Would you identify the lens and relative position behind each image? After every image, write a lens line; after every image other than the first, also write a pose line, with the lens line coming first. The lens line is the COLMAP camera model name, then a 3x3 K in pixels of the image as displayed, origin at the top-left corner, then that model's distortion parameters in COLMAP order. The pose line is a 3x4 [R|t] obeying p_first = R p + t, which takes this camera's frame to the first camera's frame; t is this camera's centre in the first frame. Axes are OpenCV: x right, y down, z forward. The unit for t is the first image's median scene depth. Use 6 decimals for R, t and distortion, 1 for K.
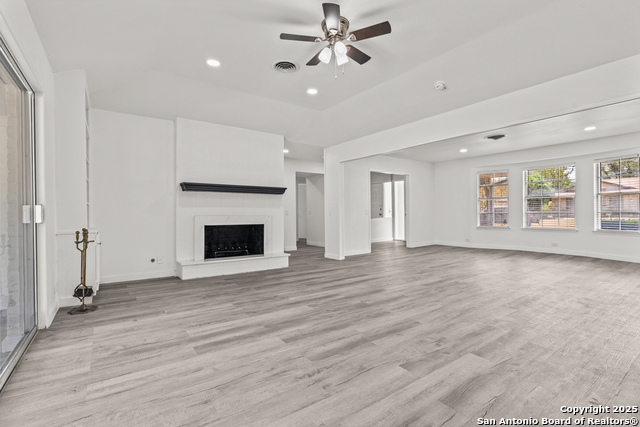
lens RADIAL K [[301.1, 0, 322.4], [0, 301.1, 214.1], [0, 0, 1]] dist [0.000099, 0.001720]
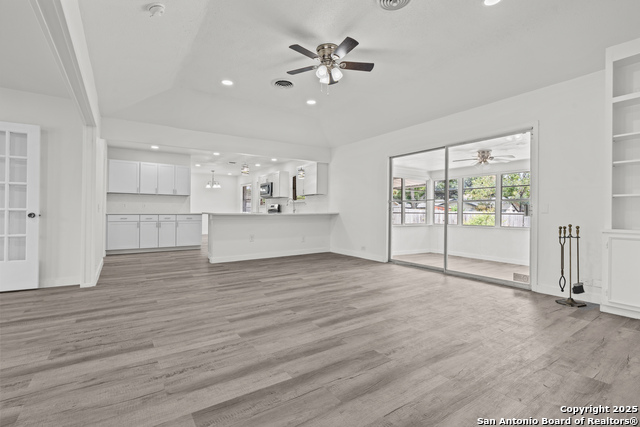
lens RADIAL K [[301.1, 0, 320.3], [0, 301.1, 212.3], [0, 0, 1]] dist [0.000099, 0.001720]
pose [[-0.999408, 0.000655, 0.034411, 0.029588], [0.000636, 1.000000, -0.000573, 0.004801], [-0.034411, -0.000550, -0.999408, 1.876853]]
